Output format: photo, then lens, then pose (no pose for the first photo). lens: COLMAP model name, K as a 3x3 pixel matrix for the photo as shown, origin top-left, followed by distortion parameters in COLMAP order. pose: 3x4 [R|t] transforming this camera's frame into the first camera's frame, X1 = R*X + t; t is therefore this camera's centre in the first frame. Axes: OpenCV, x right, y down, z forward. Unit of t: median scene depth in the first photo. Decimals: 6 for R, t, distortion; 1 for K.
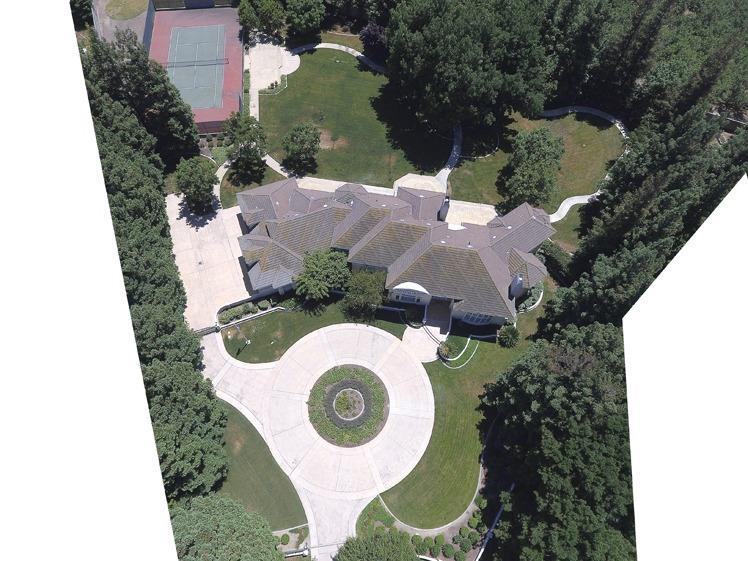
lens RADIAL K [[439.9, 0, 374.0], [0, 439.9, 280.5], [0, 0, 1]] dist [-0.001452, -0.000424]
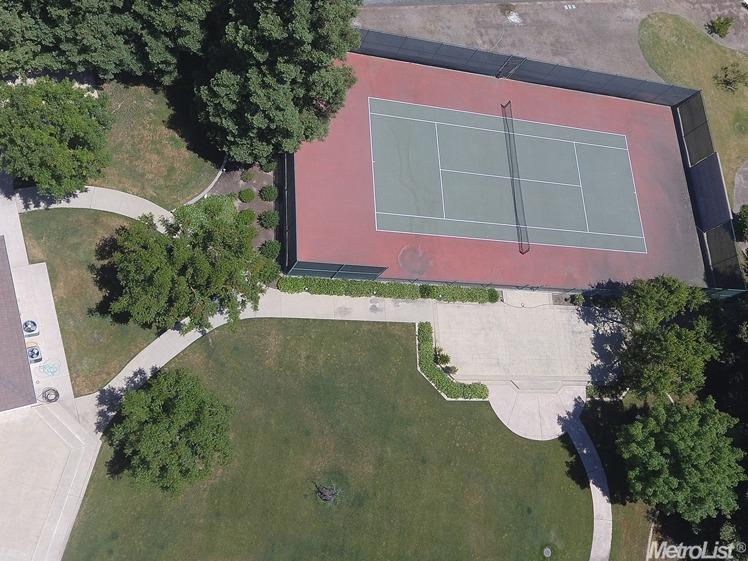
lens RADIAL K [[718.1, 0, 374.0], [0, 718.1, 280.5], [0, 0, 1]] dist [-0.020149, -0.003198]
pose [[-0.053397, 0.928569, -0.367298, -0.095264], [-0.992294, -0.008155, 0.123639, -0.610704], [0.111812, 0.371069, 0.921849, 0.566762]]
